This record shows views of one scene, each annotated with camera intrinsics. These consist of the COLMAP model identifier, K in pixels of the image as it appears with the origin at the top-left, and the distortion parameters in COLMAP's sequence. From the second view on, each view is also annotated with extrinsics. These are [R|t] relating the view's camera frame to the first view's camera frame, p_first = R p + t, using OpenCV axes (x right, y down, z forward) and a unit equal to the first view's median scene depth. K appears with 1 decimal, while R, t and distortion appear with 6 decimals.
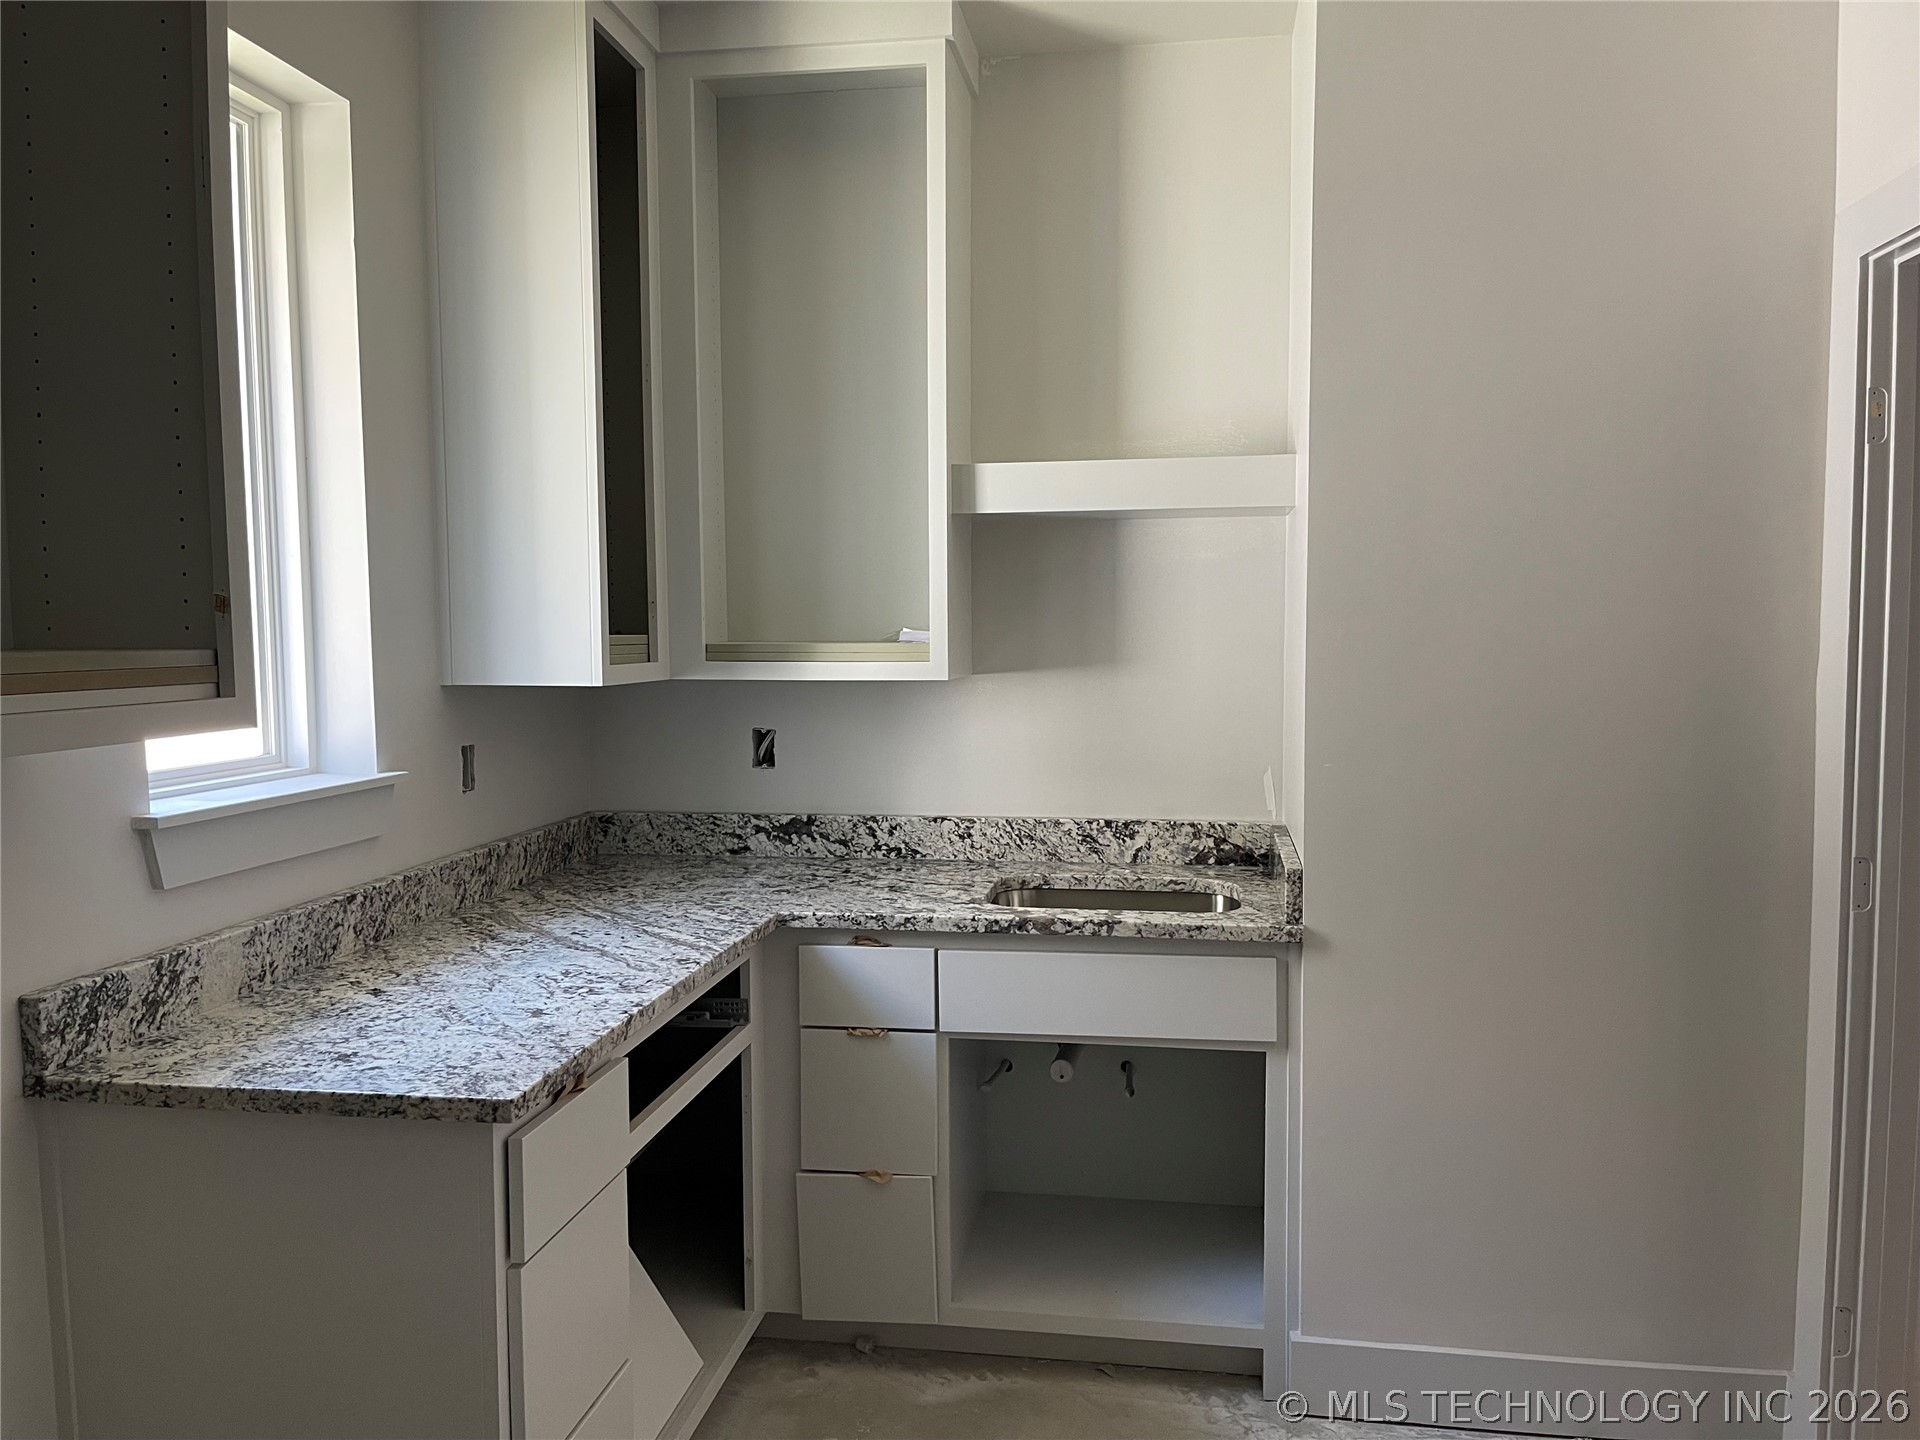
lens RADIAL K [[1422.8, 0, 973.9], [0, 1422.8, 720.3], [0, 0, 1]] dist [0.049968, -0.048772]
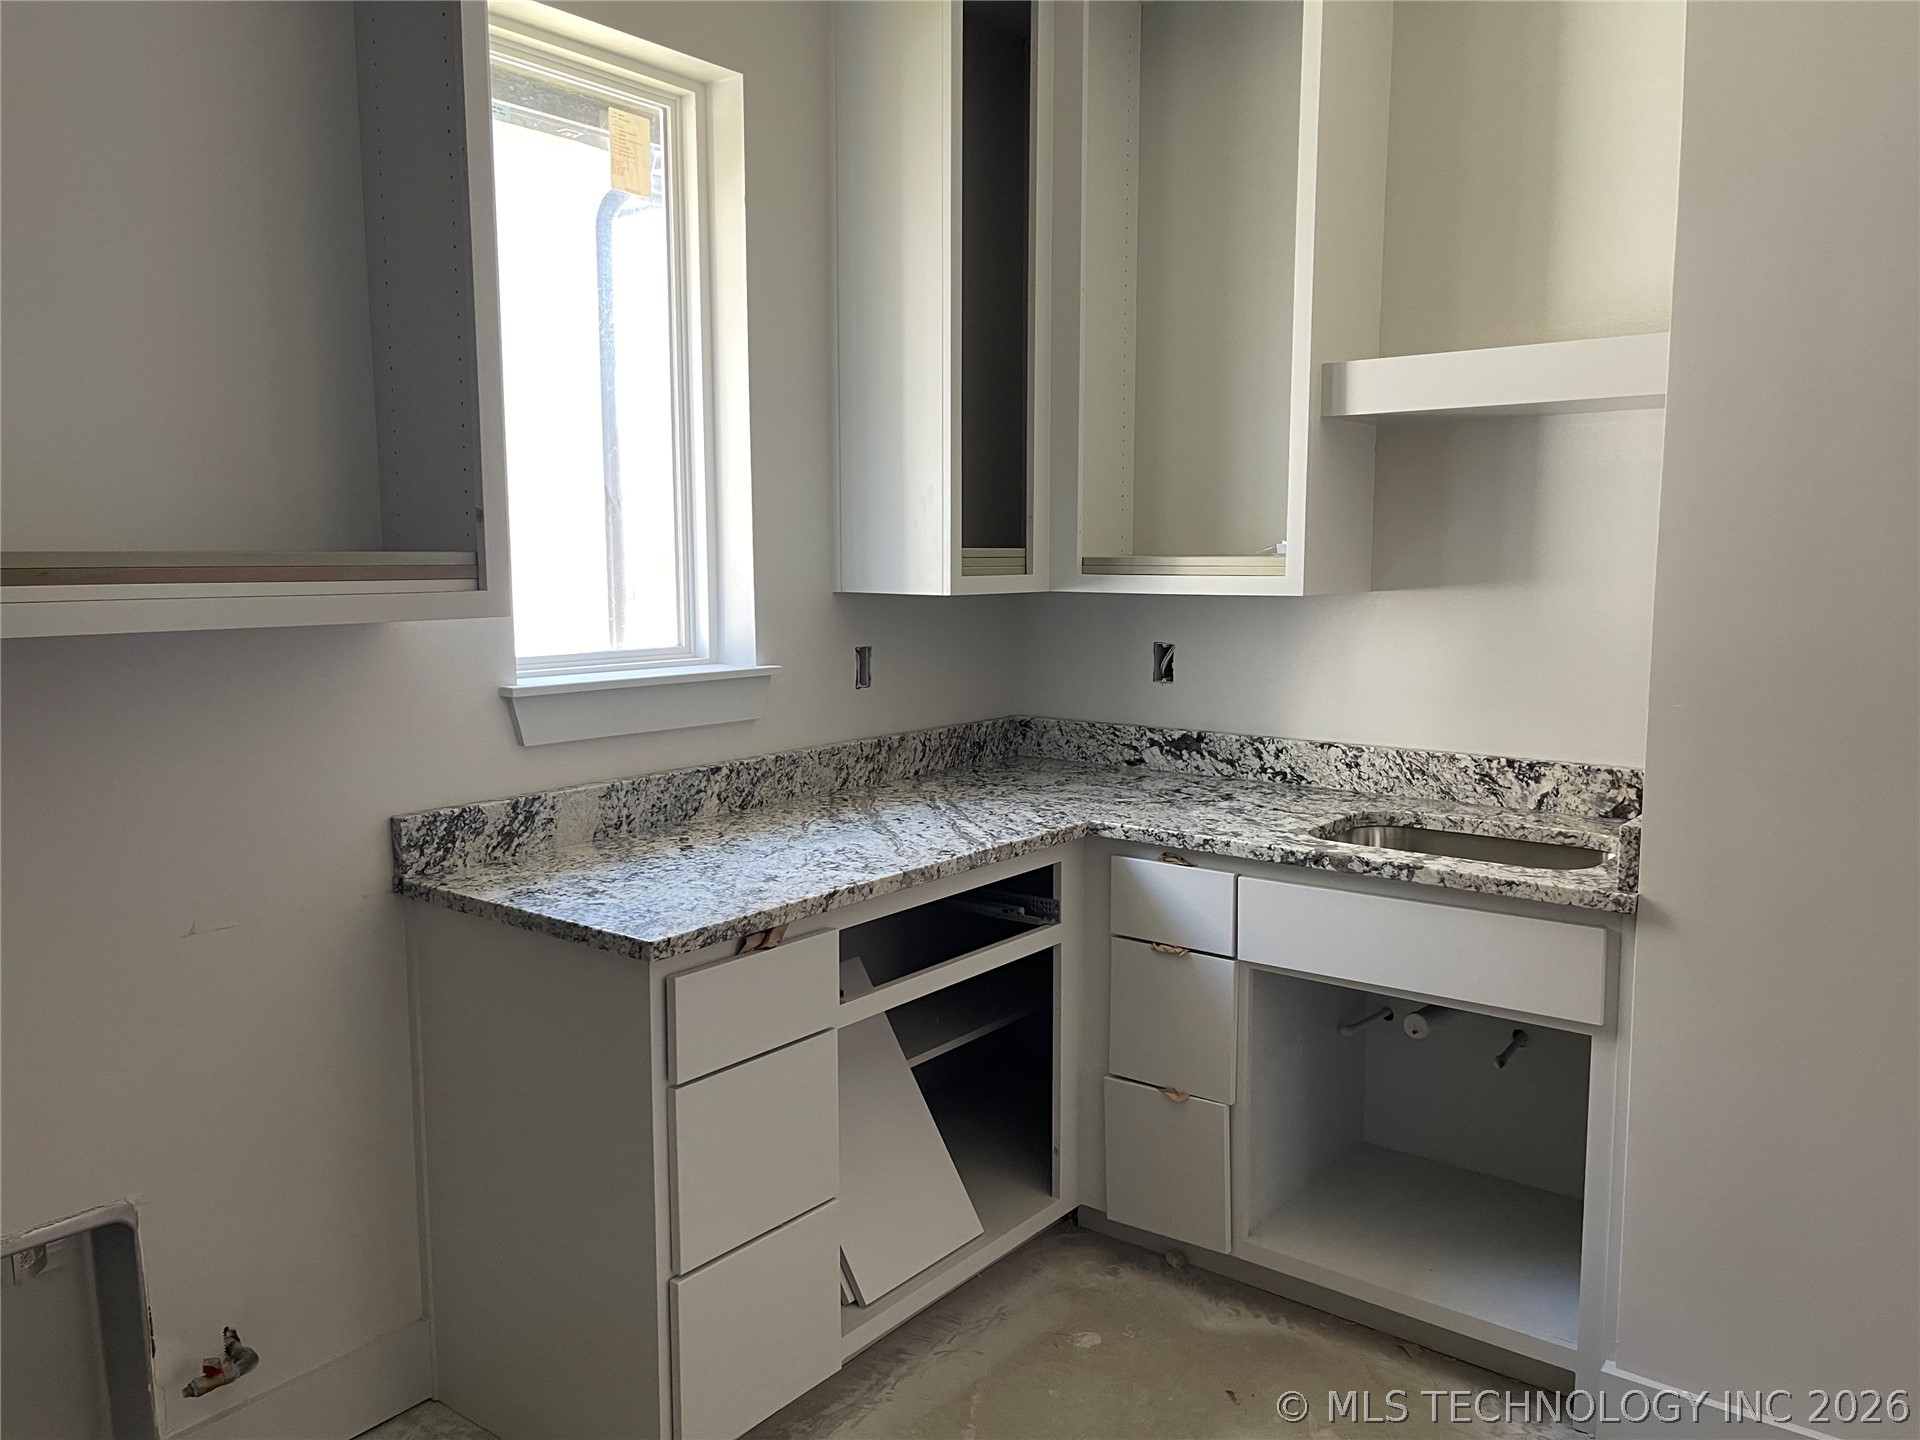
lens RADIAL K [[1422.8, 0, 966.4], [0, 1422.8, 706.6], [0, 0, 1]] dist [0.049968, -0.048772]
pose [[0.875469, 0.057195, -0.479878, 0.268260], [-0.035419, 0.997895, 0.054317, 0.001303], [0.481975, -0.030556, 0.875652, 0.068954]]
